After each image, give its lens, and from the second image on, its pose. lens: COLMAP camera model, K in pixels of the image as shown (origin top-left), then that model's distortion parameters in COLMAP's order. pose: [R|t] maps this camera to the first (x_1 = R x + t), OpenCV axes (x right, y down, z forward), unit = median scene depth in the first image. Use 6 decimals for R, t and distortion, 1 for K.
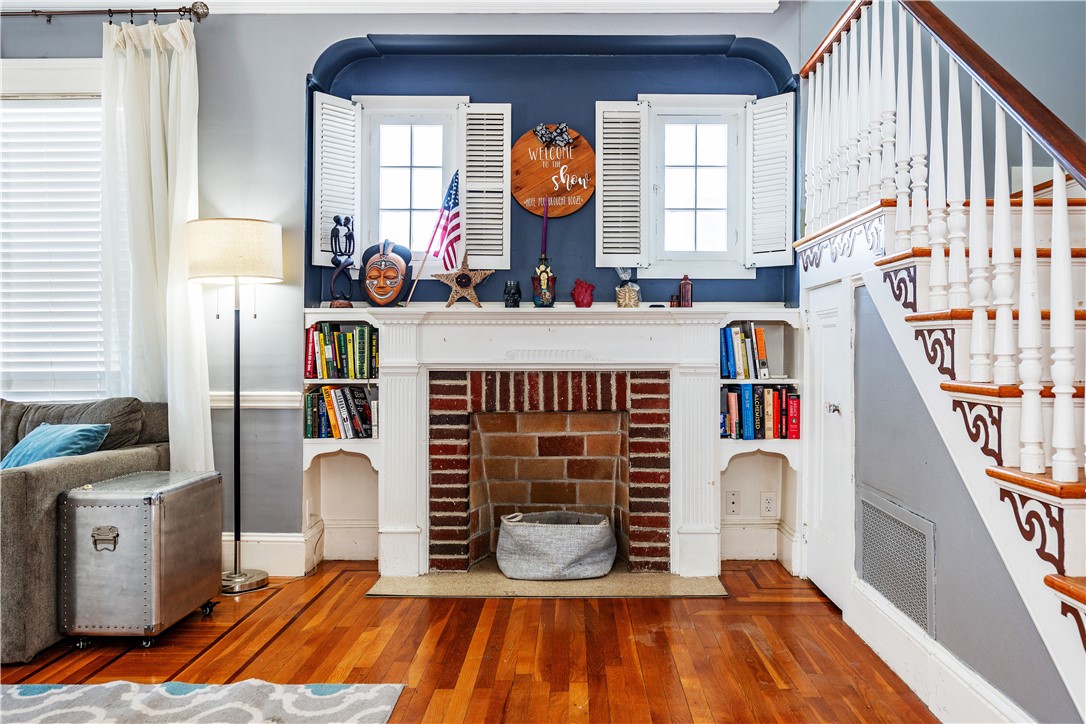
lens RADIAL K [[829.8, 0, 582.1], [0, 829.8, 344.4], [0, 0, 1]] dist [-0.001090, -0.006516]
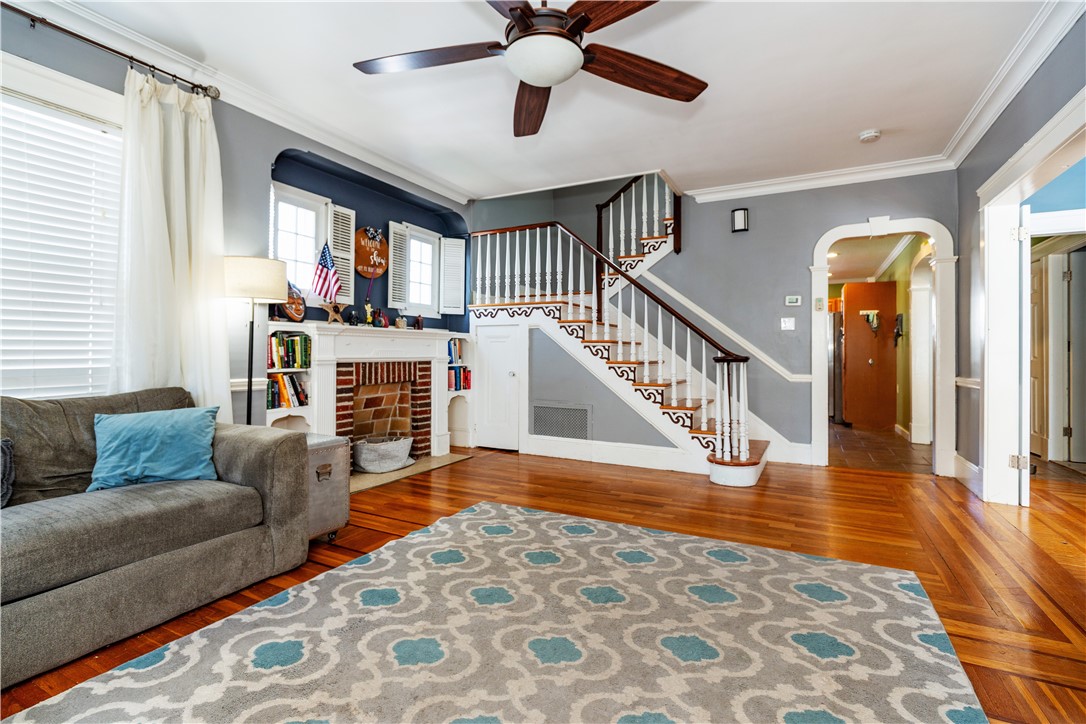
lens RADIAL K [[498.1, 0, 534.6], [0, 498.1, 349.2], [0, 0, 1]] dist [0.002224, -0.000385]
pose [[0.483617, 0.008596, 0.875238, -0.877847], [-0.012576, 0.999917, -0.002871, 0.002586], [-0.875189, -0.009618, 0.483685, 0.156248]]
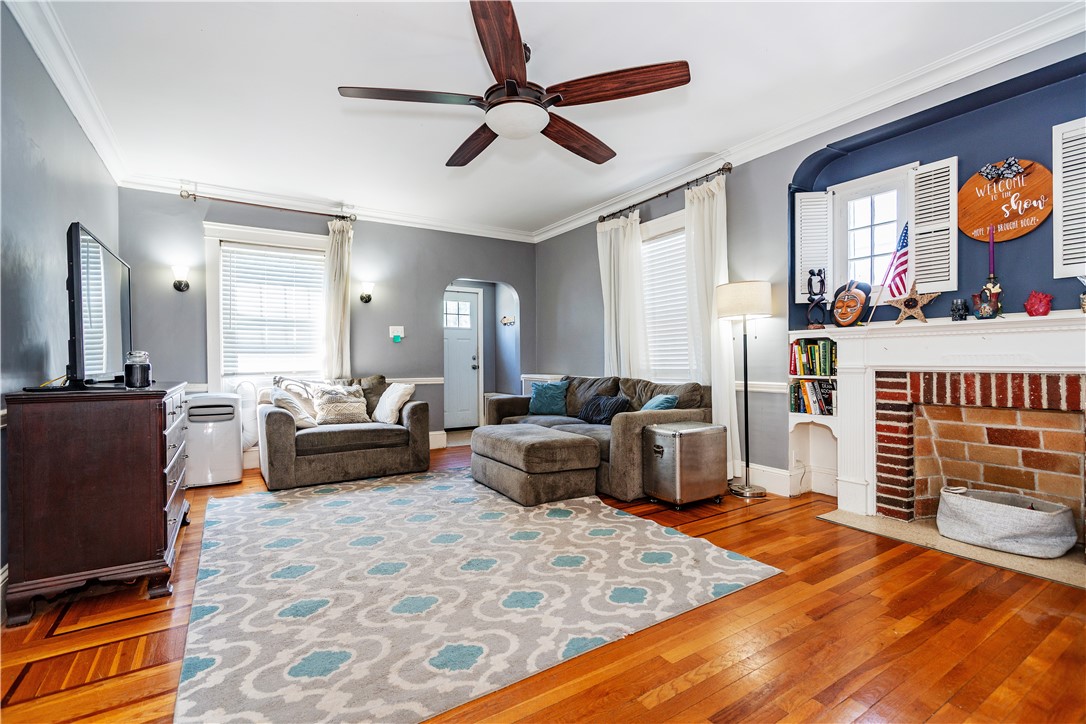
lens RADIAL K [[498.1, 0, 542.7], [0, 498.1, 362.8], [0, 0, 1]] dist [0.002224, -0.000385]
pose [[0.535174, 0.000093, -0.844742, 0.224512], [0.016220, 0.999815, 0.010386, 0.000132], [0.844586, -0.019260, 0.535073, 0.079865]]
